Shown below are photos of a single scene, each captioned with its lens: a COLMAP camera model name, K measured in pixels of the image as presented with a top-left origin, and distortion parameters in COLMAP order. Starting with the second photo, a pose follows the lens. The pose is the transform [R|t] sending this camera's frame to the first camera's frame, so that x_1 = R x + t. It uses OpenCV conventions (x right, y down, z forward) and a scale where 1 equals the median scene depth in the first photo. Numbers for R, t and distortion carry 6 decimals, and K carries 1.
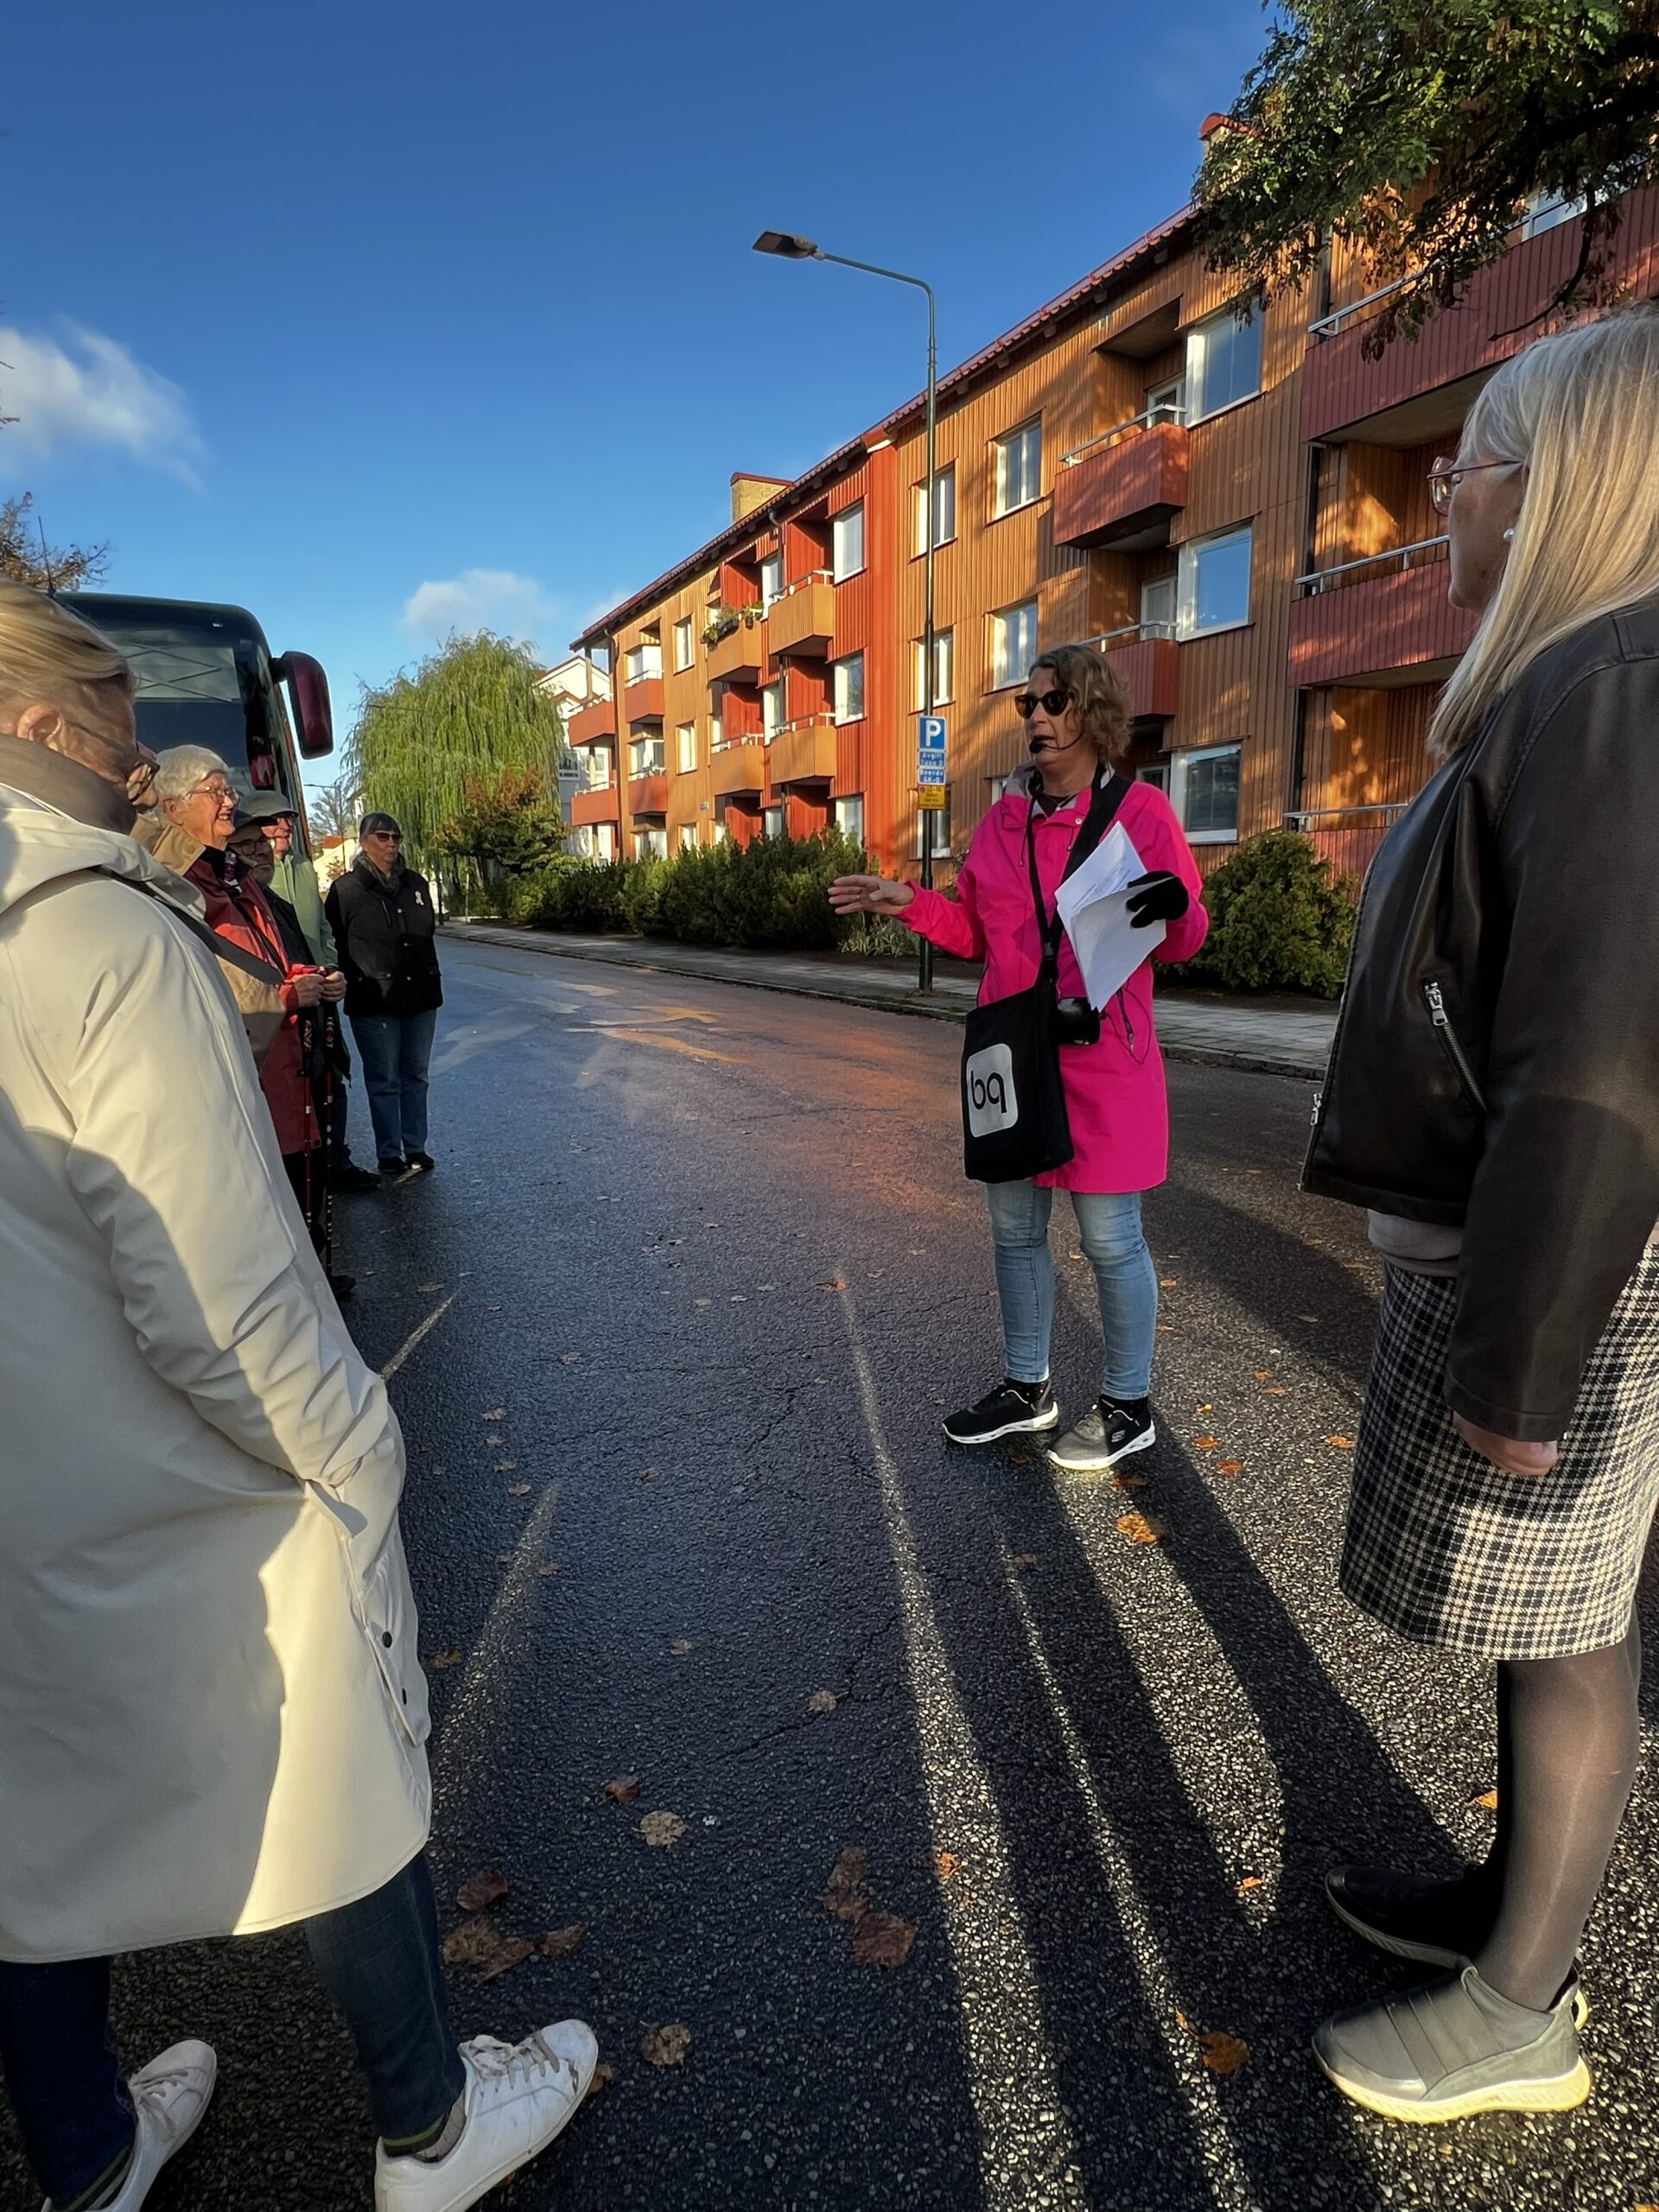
lens RADIAL K [[1227.4, 0, 824.7], [0, 1227.4, 1116.3], [0, 0, 1]] dist [-0.000904, -0.000844]
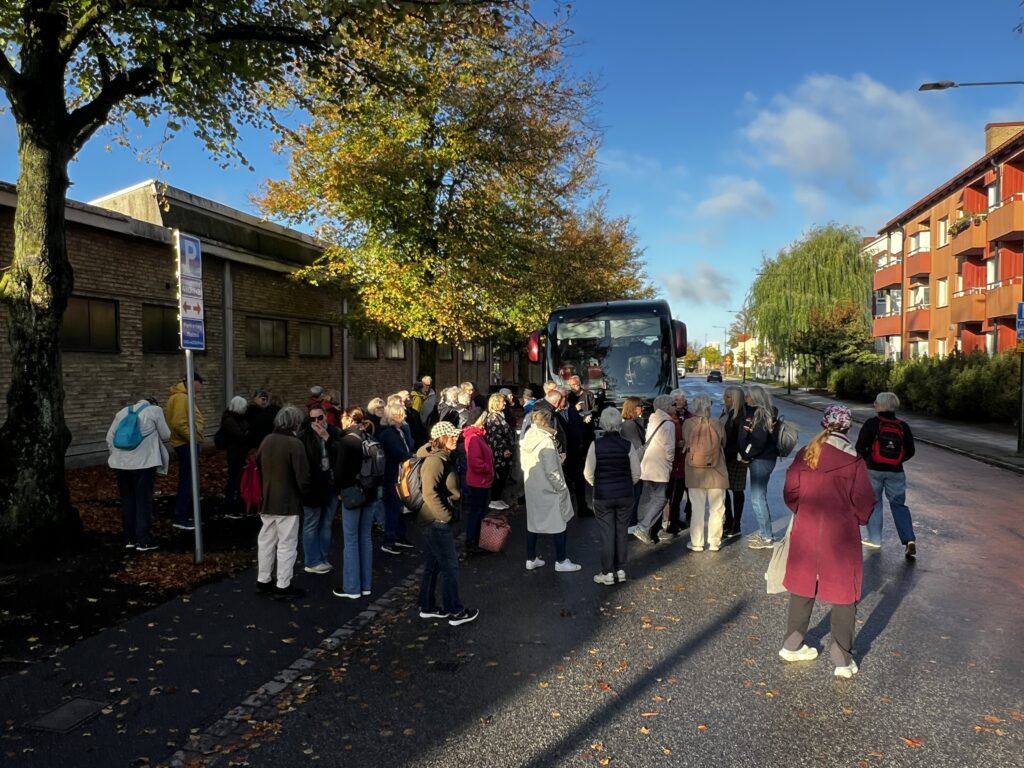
lens RADIAL K [[779.2, 0, 511.8], [0, 779.2, 384.4], [0, 0, 1]] dist [0.006181, -0.002011]
pose [[0.784409, 0.020072, -0.619919, 0.077025], [-0.115347, 0.986762, -0.114003, 0.003454], [0.609424, 0.160931, 0.776340, -0.120938]]
